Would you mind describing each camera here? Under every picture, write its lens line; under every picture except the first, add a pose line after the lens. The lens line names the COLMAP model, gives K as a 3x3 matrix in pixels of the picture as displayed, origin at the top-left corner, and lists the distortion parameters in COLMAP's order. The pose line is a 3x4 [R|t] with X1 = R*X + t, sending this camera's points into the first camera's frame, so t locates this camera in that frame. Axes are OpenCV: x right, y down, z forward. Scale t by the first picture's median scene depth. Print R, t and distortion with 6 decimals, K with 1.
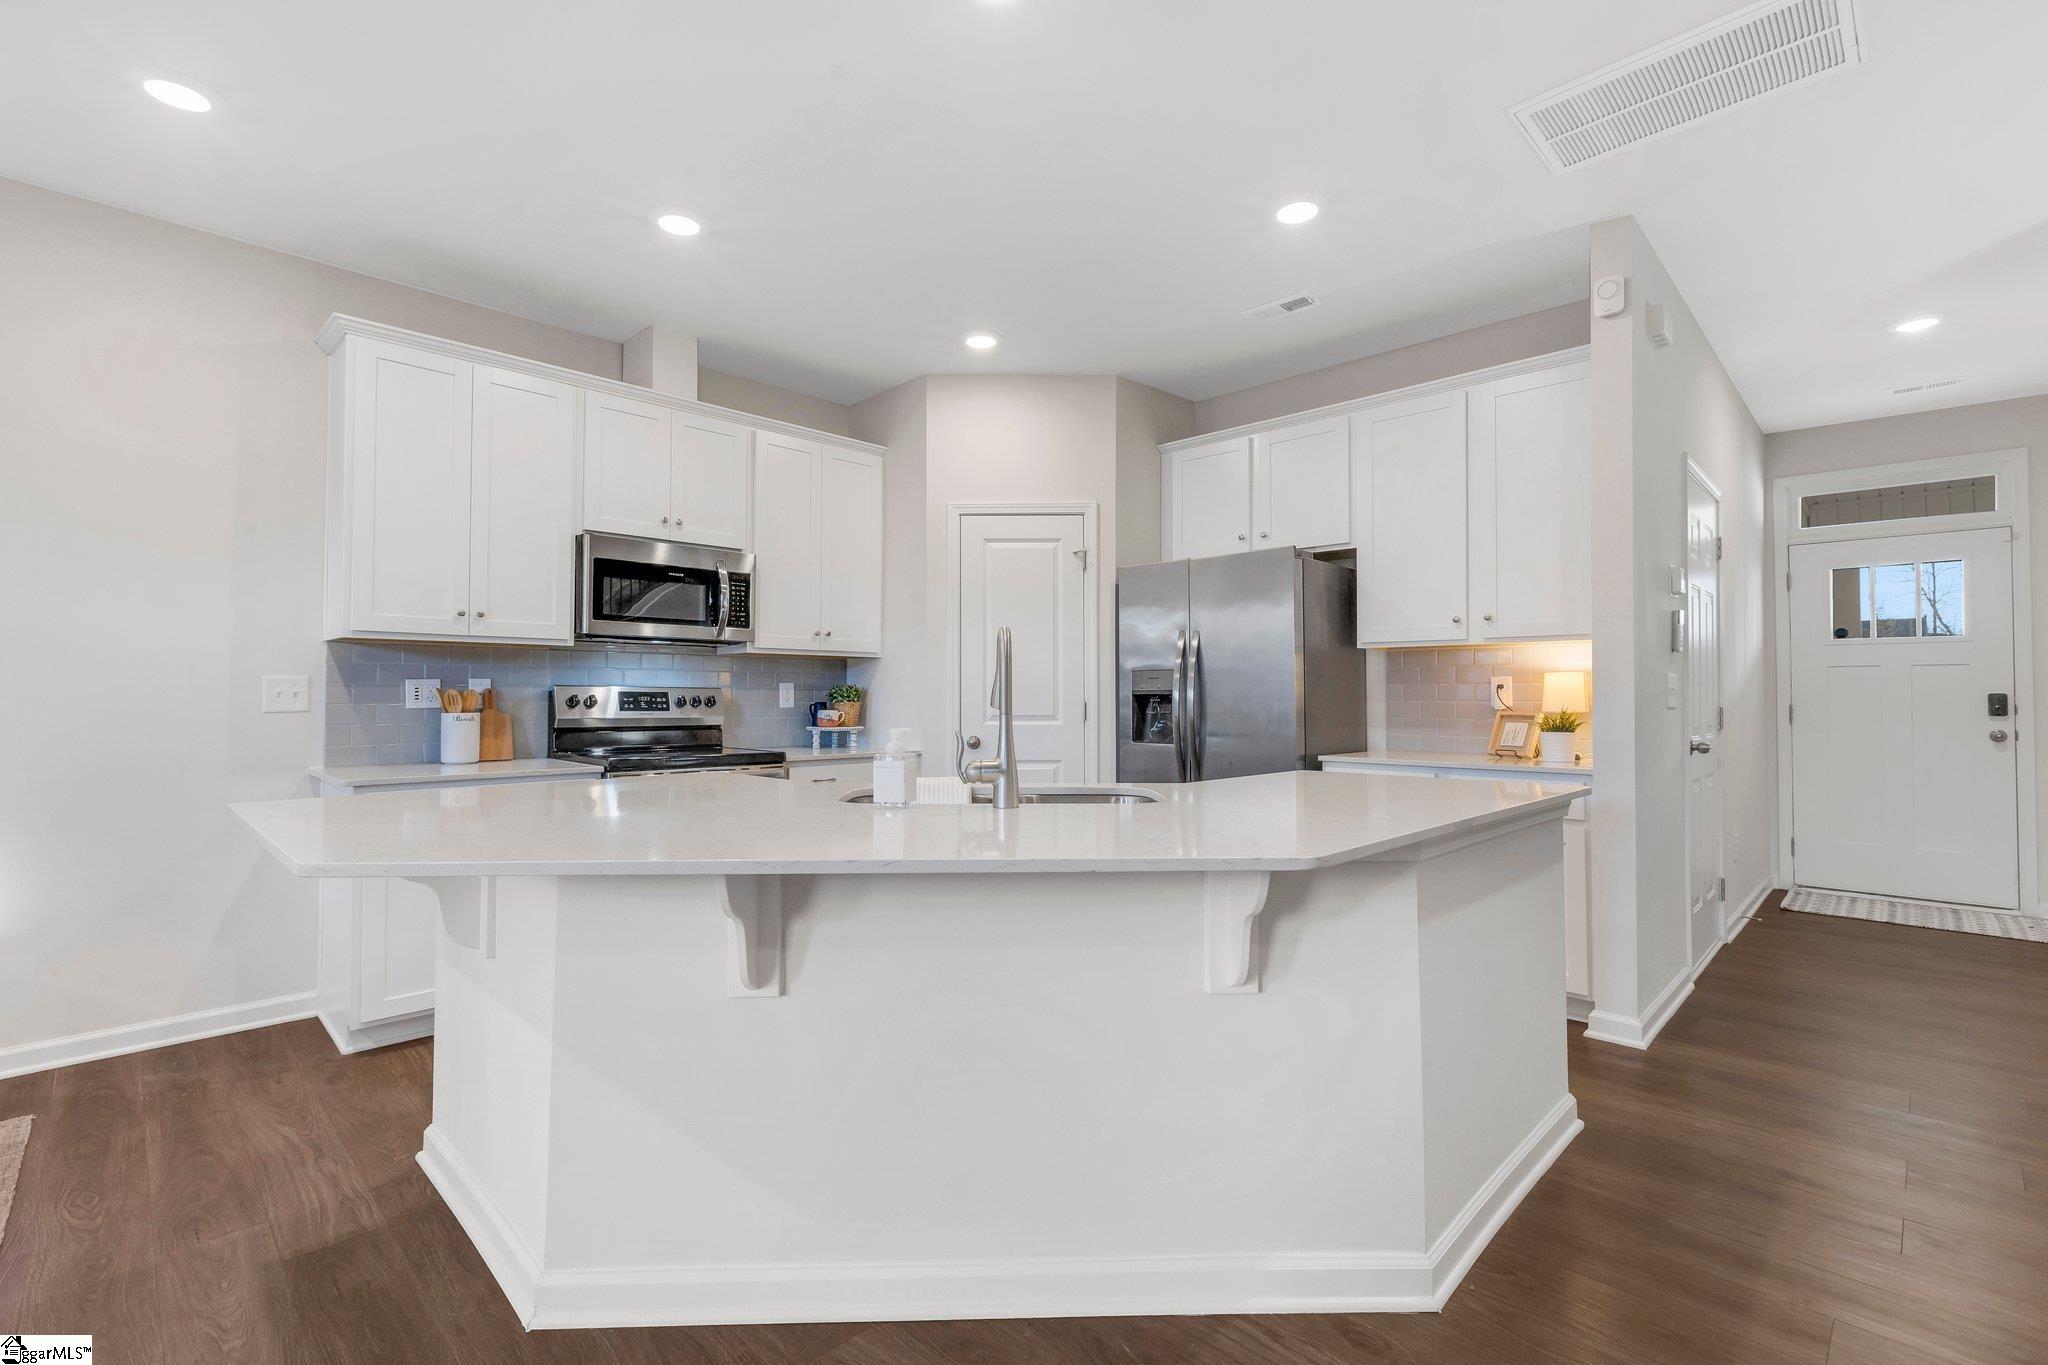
lens RADIAL K [[892.0, 0, 1024.0], [0, 892.0, 682.5], [0, 0, 1]] dist [0.003173, 0.000233]
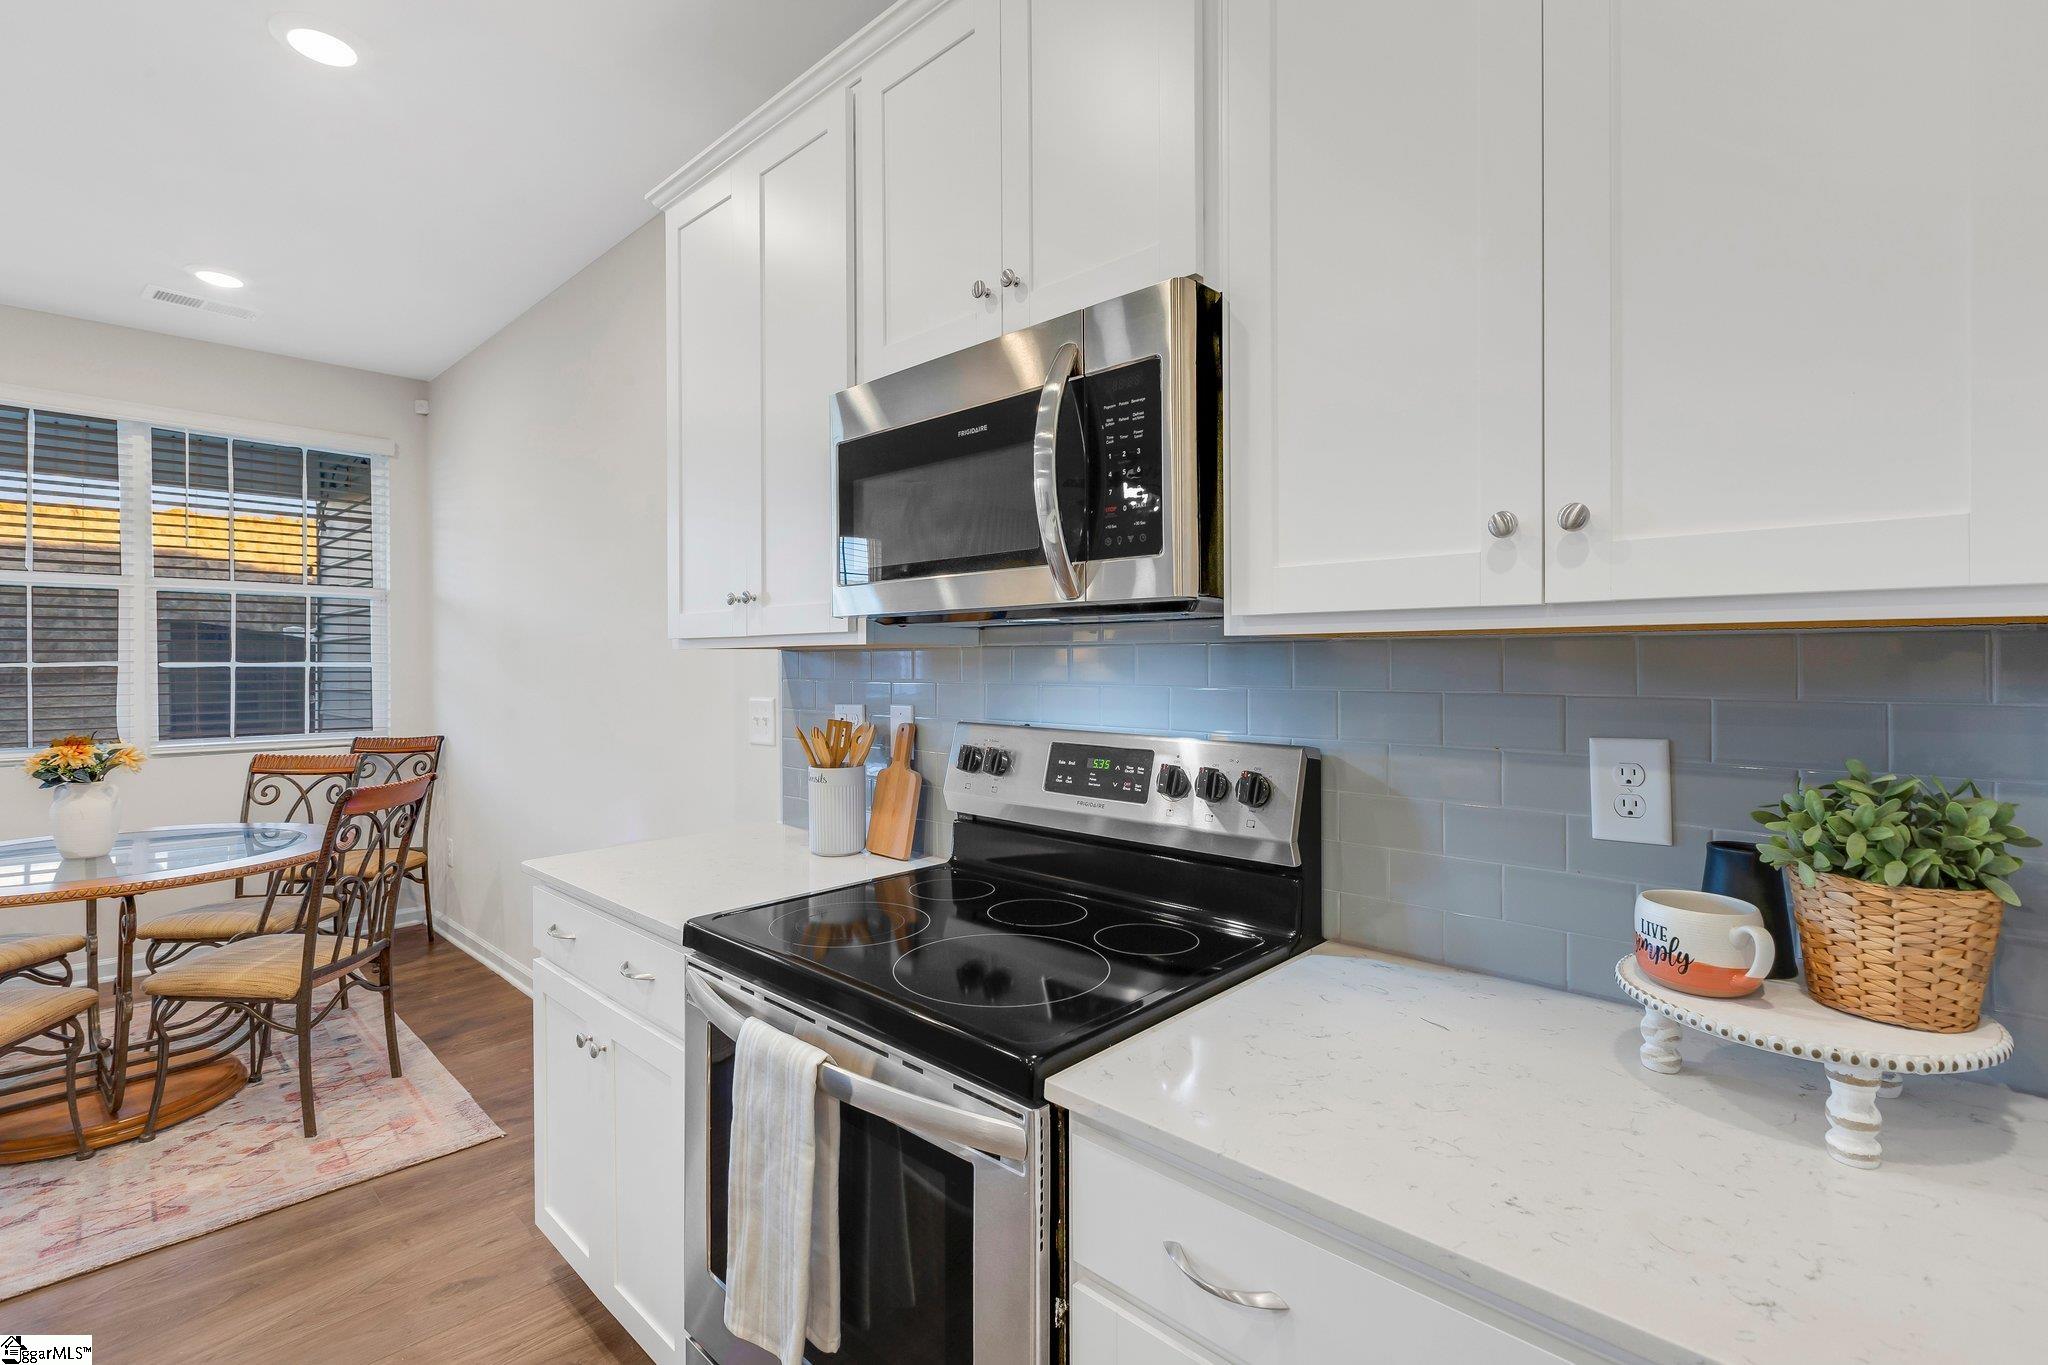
lens RADIAL K [[925.8, 0, 1027.3], [0, 925.8, 667.8], [0, 0, 1]] dist [0.001646, 0.000211]
pose [[0.031887, -0.001963, -0.999490, -0.020034], [0.010604, 0.999942, -0.001625, -0.023704], [0.999435, -0.010547, 0.031906, 0.950826]]
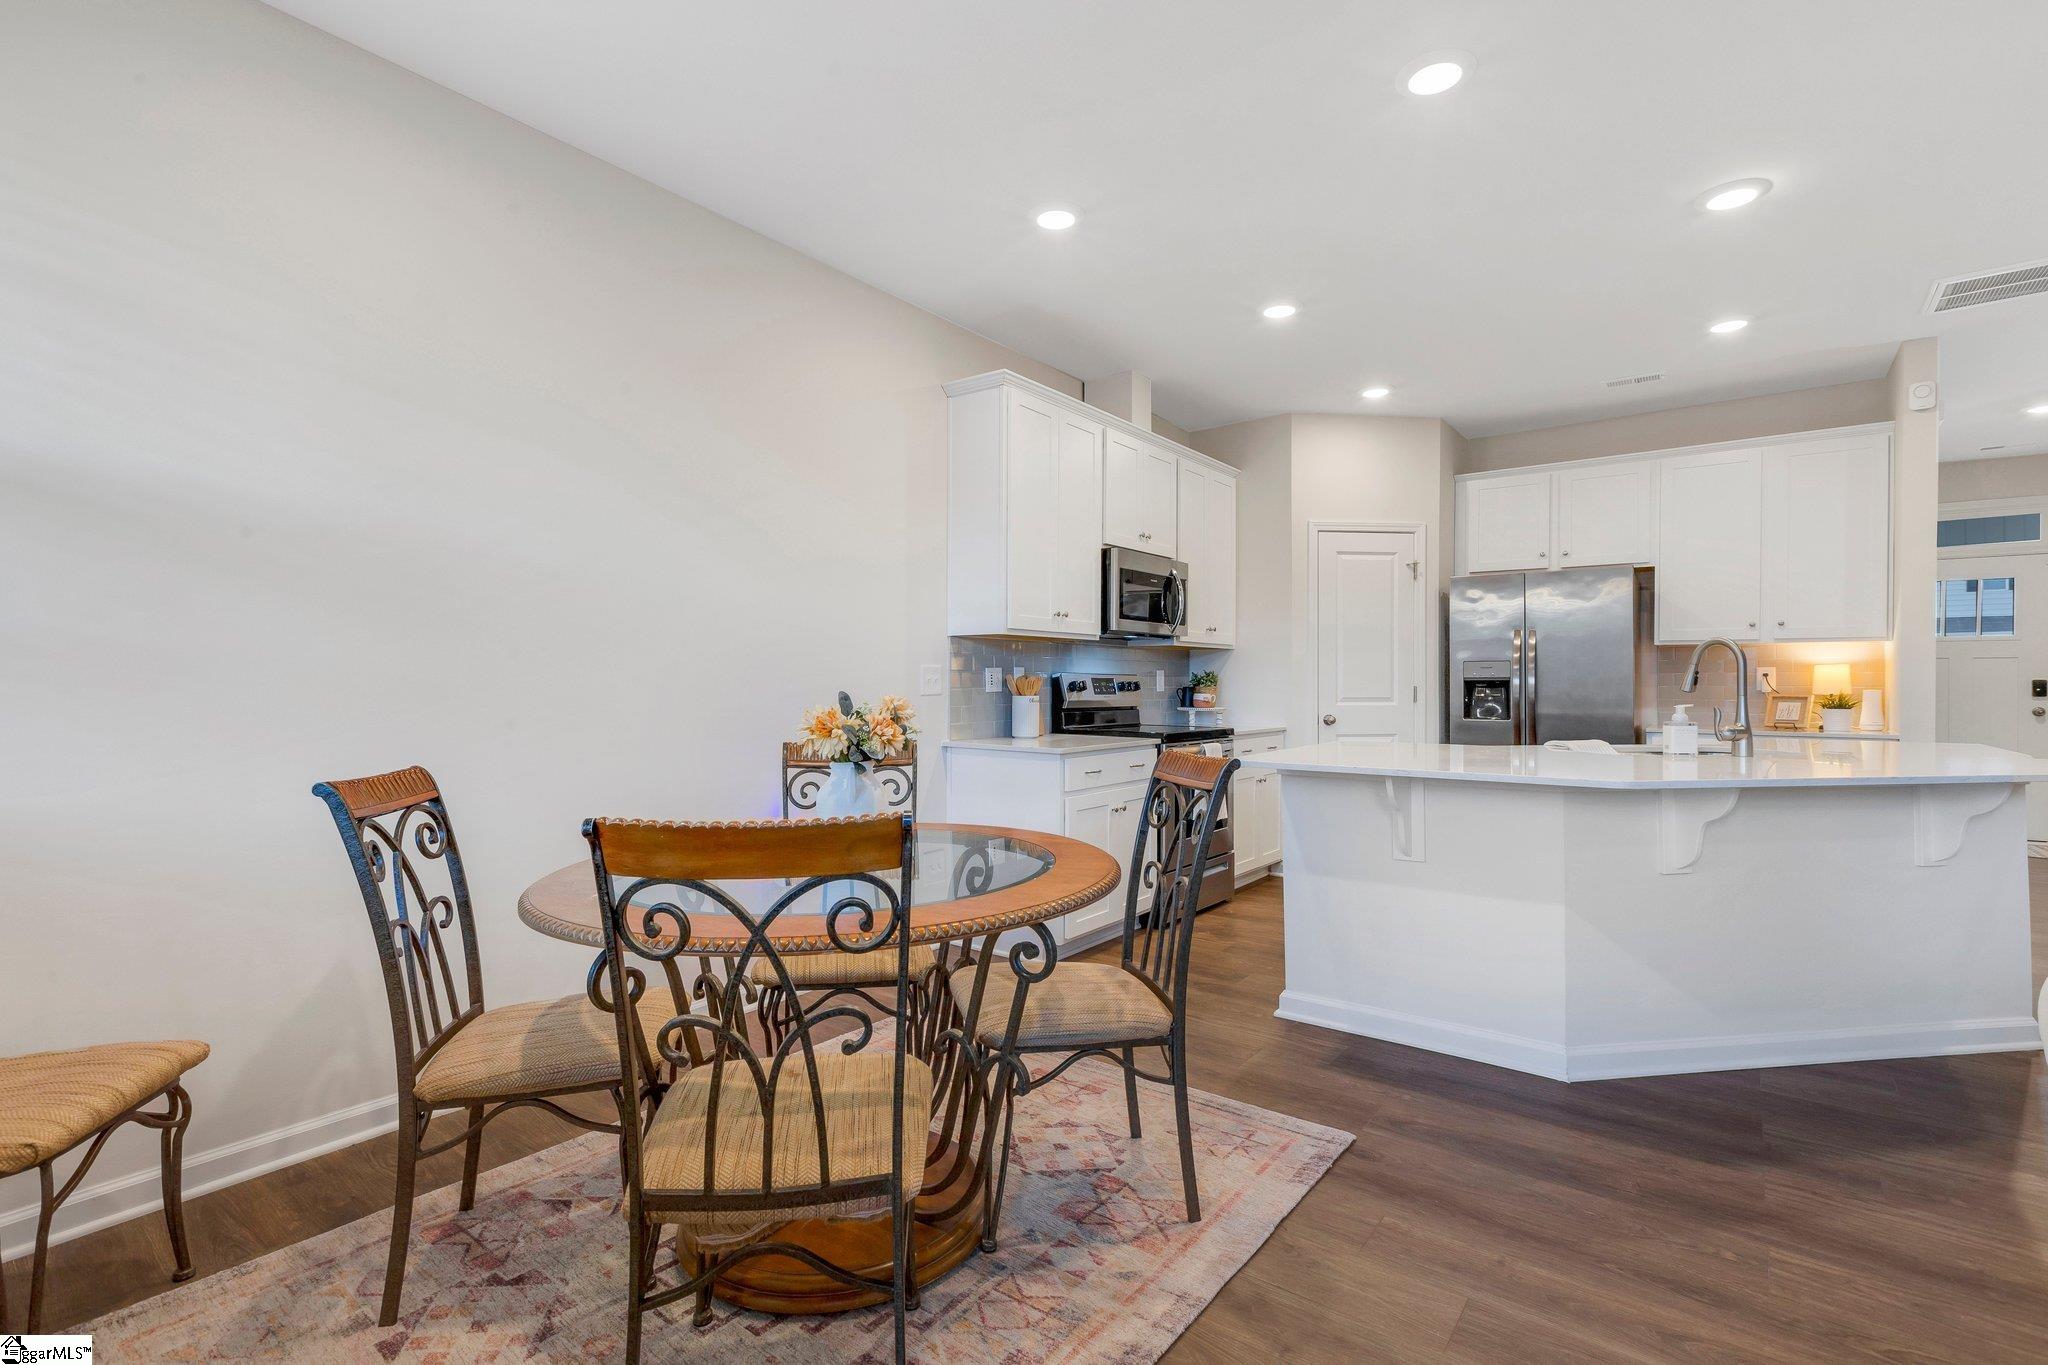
lens RADIAL K [[935.8, 0, 1024.0], [0, 935.8, 682.5], [0, 0, 1]] dist [0.033786, -0.000033]
pose [[0.988393, -0.000019, 0.151917, -0.716280], [-0.003120, 0.999786, 0.020429, -0.009096], [-0.151885, -0.020666, 0.988182, -0.213606]]
